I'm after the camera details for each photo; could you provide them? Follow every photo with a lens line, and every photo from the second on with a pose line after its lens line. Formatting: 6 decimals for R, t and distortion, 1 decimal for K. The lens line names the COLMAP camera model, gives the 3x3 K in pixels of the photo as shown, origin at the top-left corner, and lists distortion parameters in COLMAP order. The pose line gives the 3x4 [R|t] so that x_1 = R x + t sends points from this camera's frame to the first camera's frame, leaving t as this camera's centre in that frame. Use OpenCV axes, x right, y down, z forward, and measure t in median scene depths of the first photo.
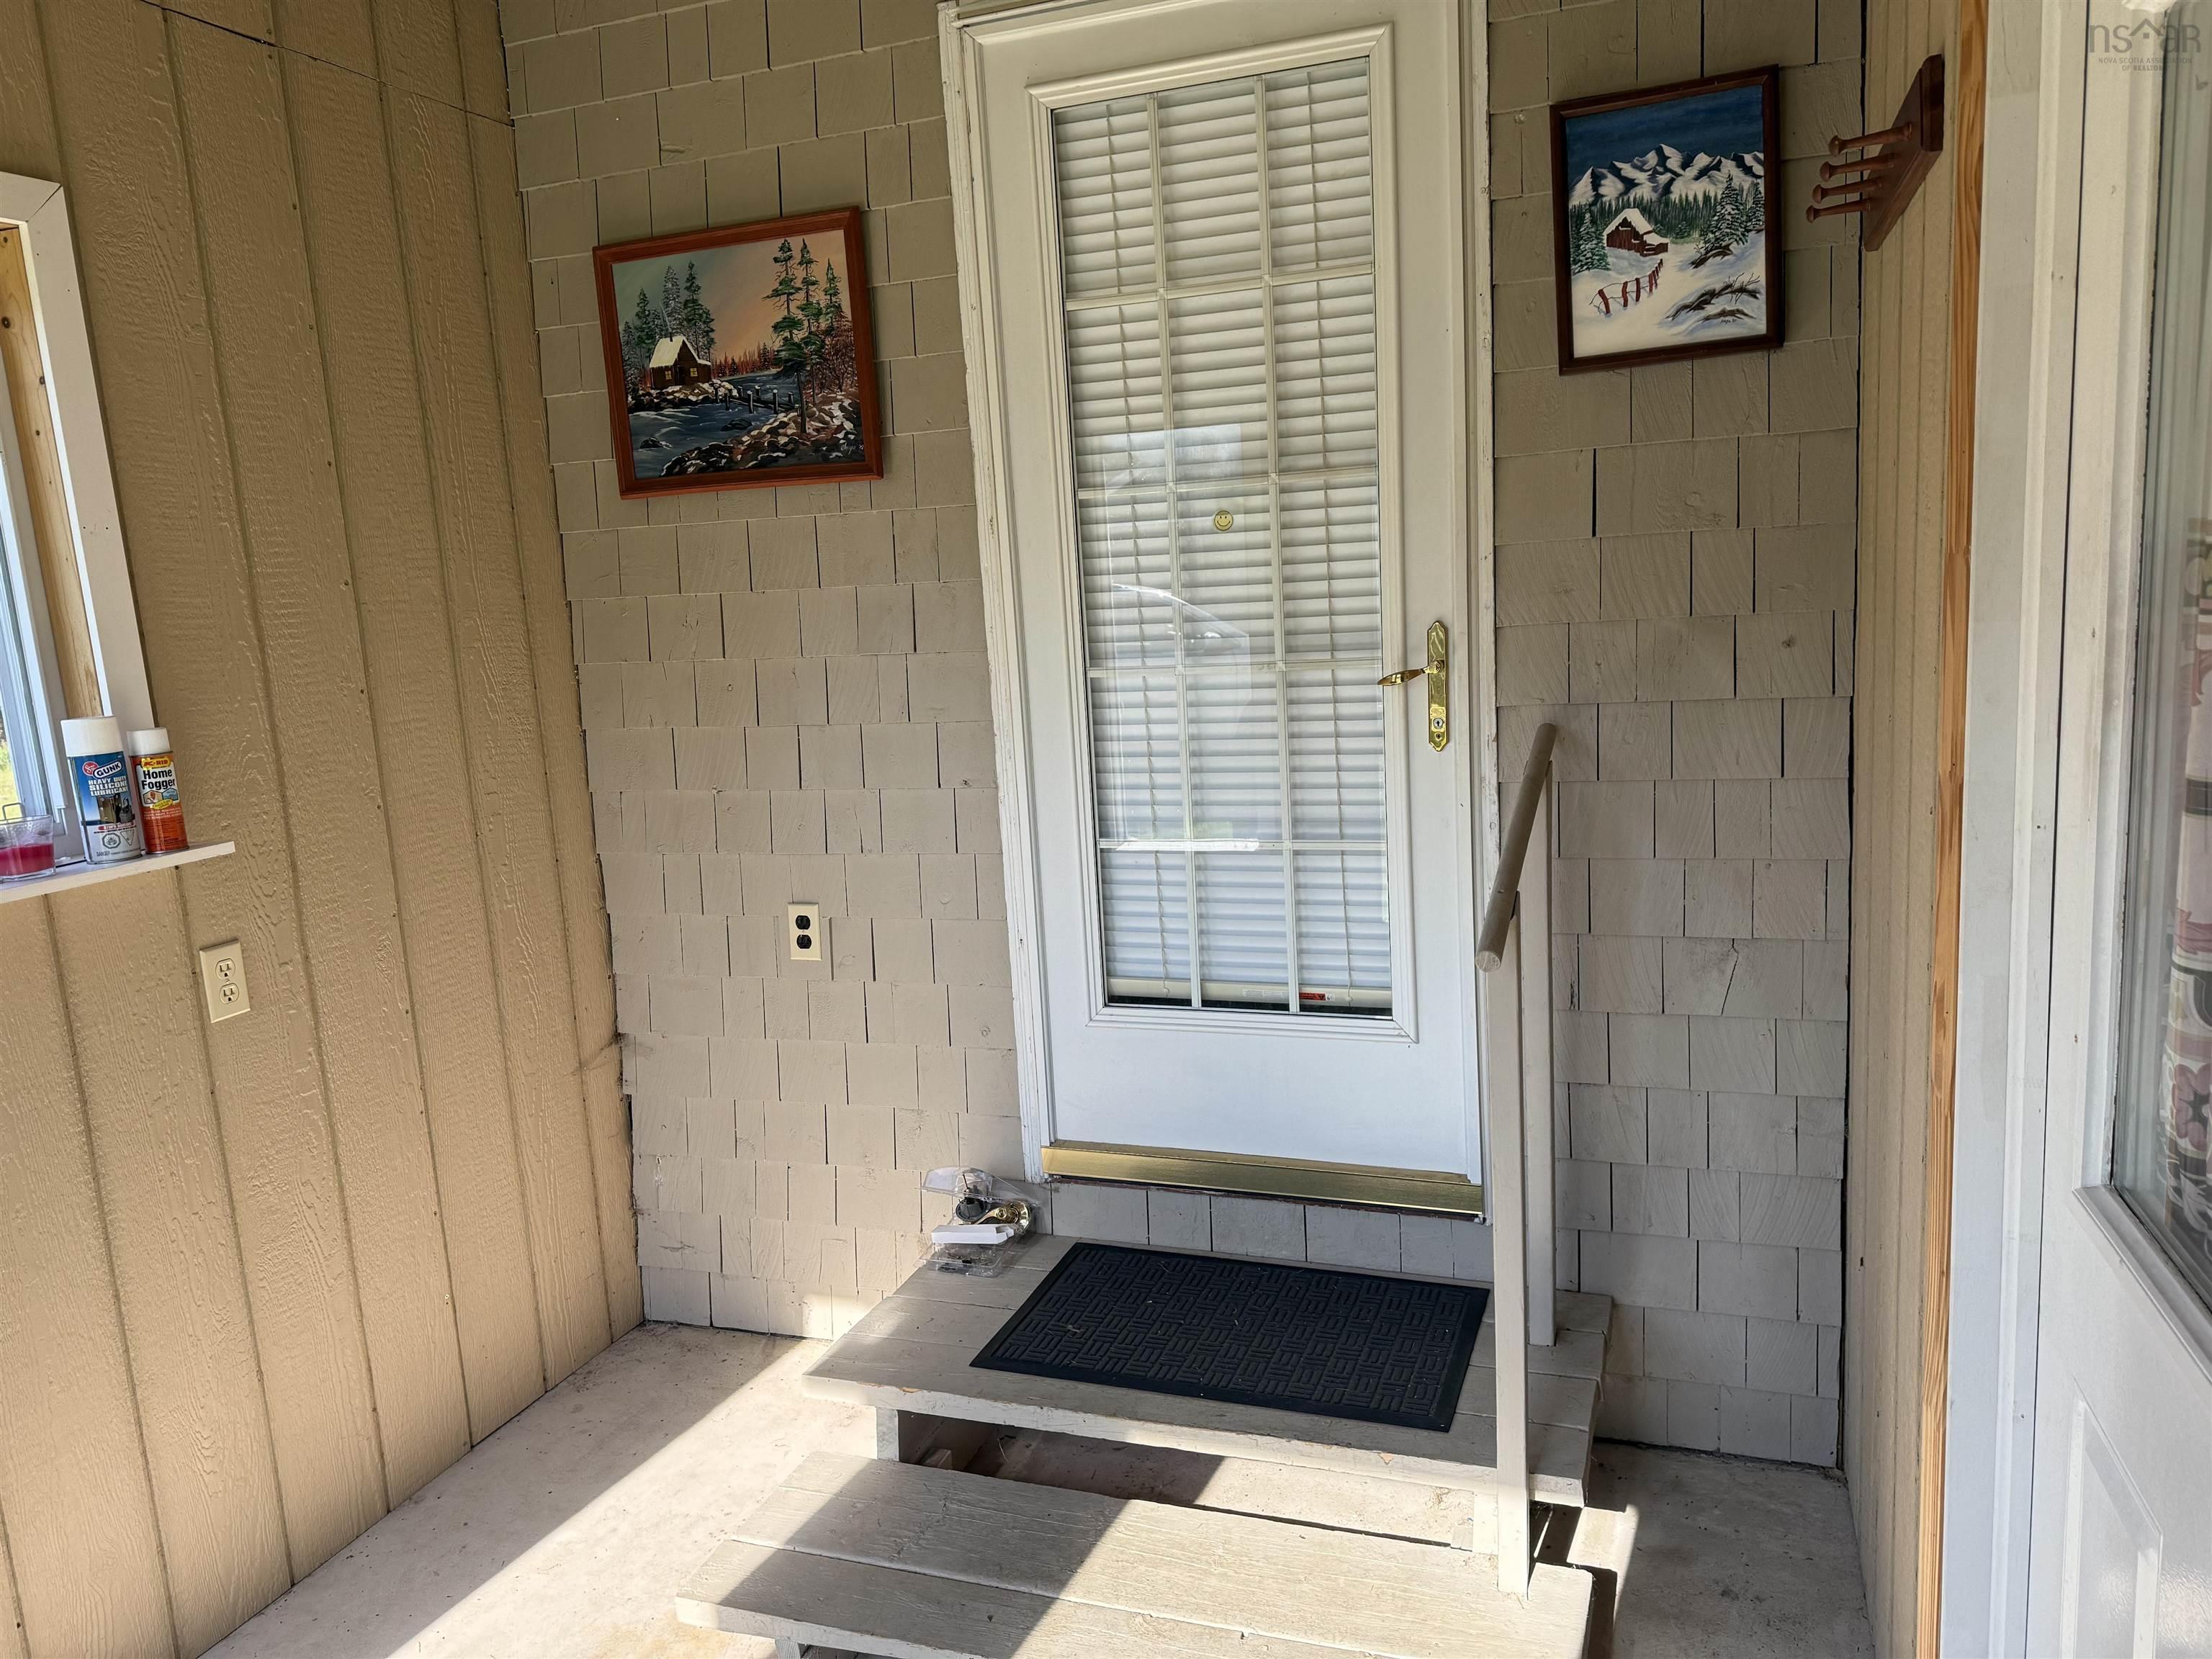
lens RADIAL K [[1508.3, 0, 1097.2], [0, 1508.3, 827.2], [0, 0, 1]] dist [0.035231, -0.049705]
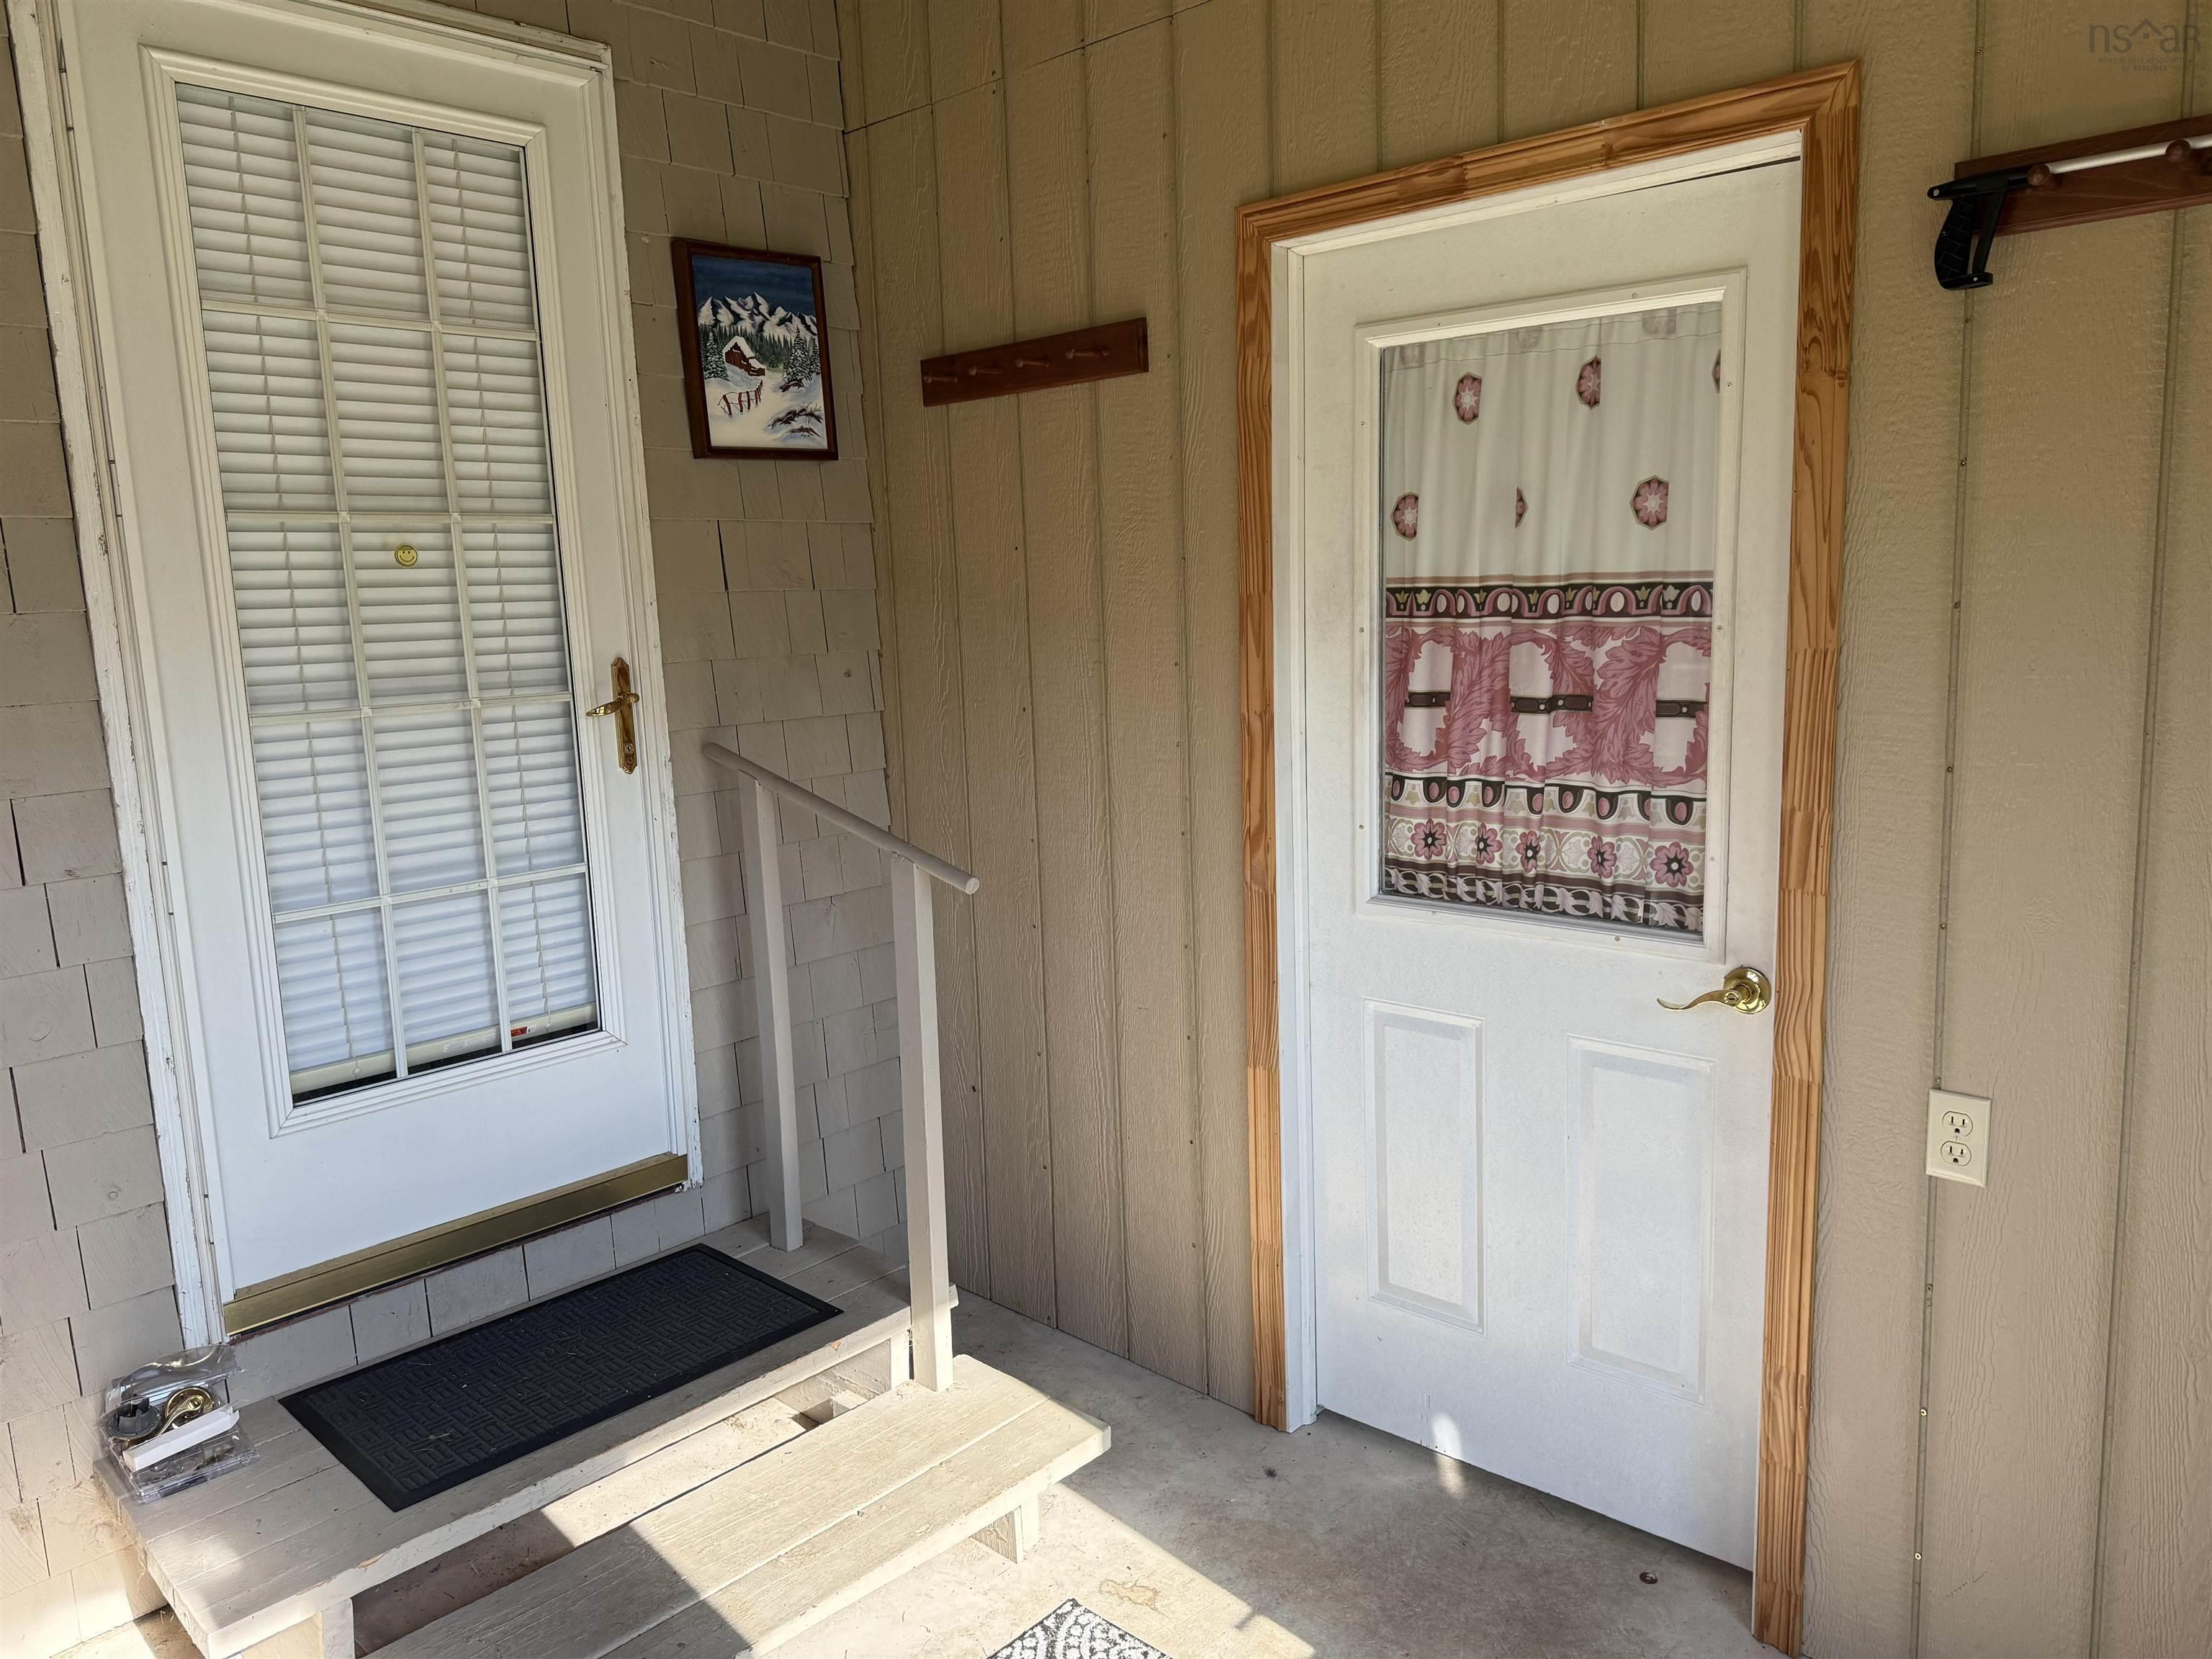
lens RADIAL K [[1508.3, 0, 1103.2], [0, 1508.3, 830.5], [0, 0, 1]] dist [0.035231, -0.049705]
pose [[0.415131, -0.100004, 0.904249, -0.716000], [0.164609, 0.985792, 0.033452, 0.010958], [-0.894746, 0.134960, 0.425694, 0.236292]]
